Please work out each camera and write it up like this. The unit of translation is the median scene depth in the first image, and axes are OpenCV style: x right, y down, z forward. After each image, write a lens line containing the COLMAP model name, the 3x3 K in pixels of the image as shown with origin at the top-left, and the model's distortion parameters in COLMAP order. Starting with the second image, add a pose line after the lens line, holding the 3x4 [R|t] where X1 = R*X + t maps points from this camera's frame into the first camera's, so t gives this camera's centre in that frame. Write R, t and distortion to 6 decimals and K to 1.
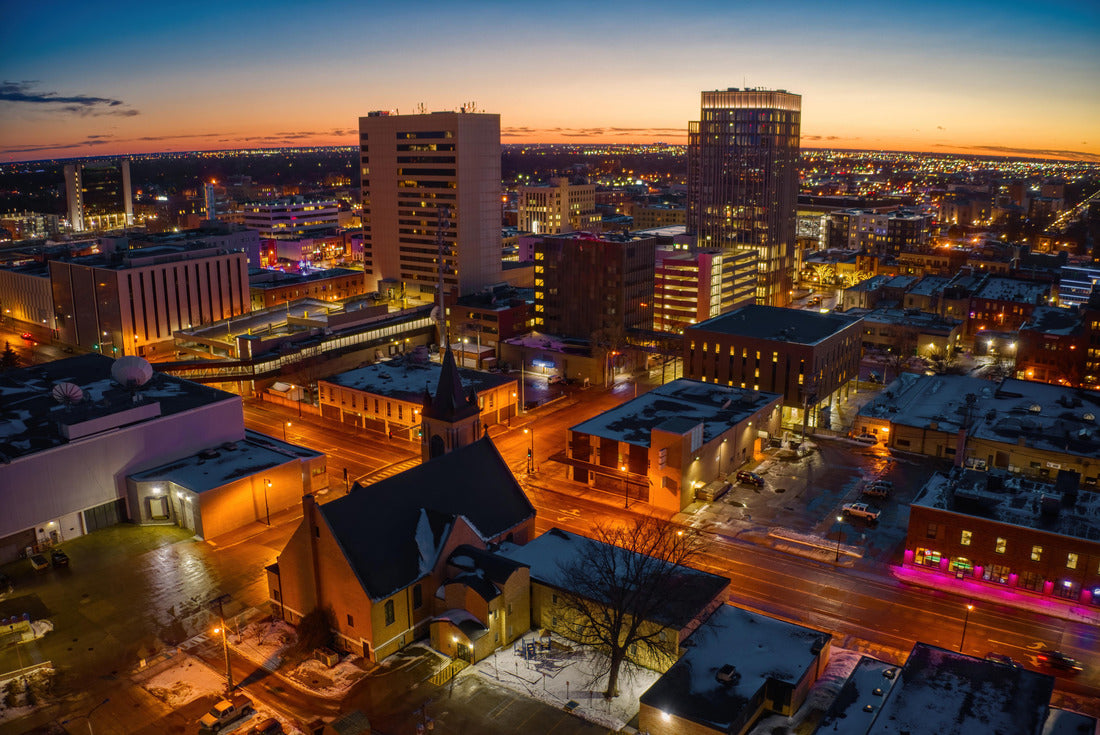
lens RADIAL K [[940.4, 0, 549.1], [0, 940.4, 313.2], [0, 0, 1]] dist [-0.154123, 0.002479]
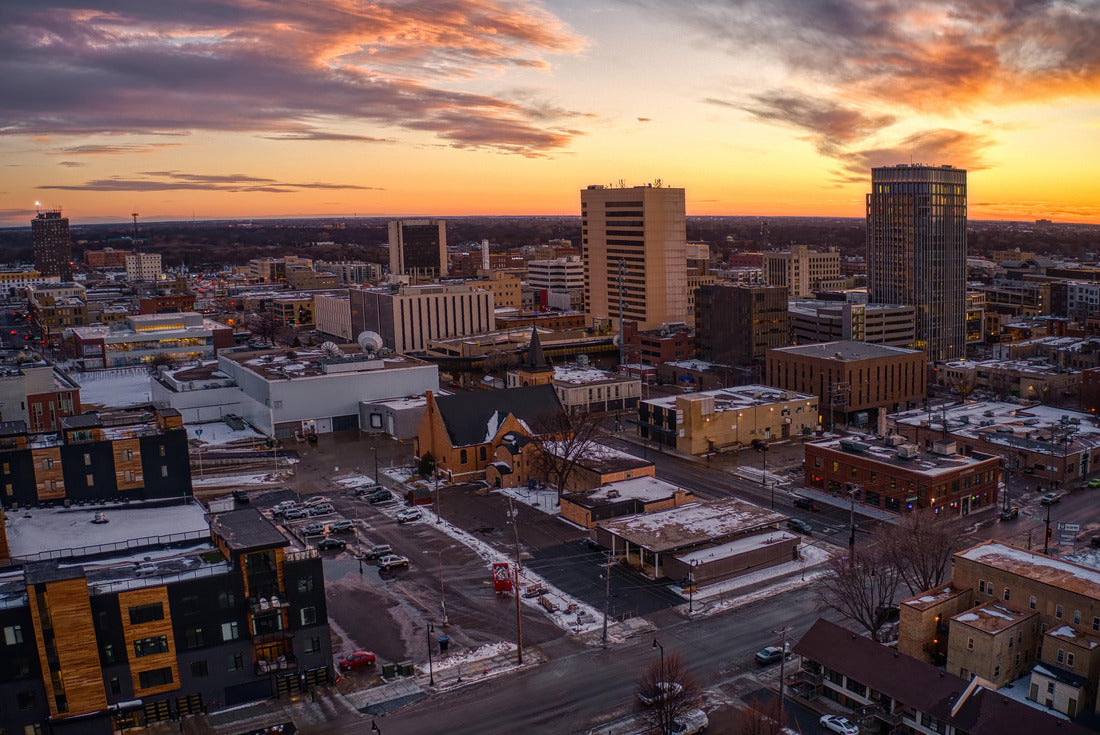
lens RADIAL K [[972.8, 0, 550.0], [0, 972.8, 367.5], [0, 0, 1]] dist [-0.010757, -0.003248]
pose [[0.939787, 0.061069, -0.336260, 0.236536], [-0.068738, 0.997575, -0.010940, 0.056472], [0.334777, 0.033395, 0.941706, -0.296124]]
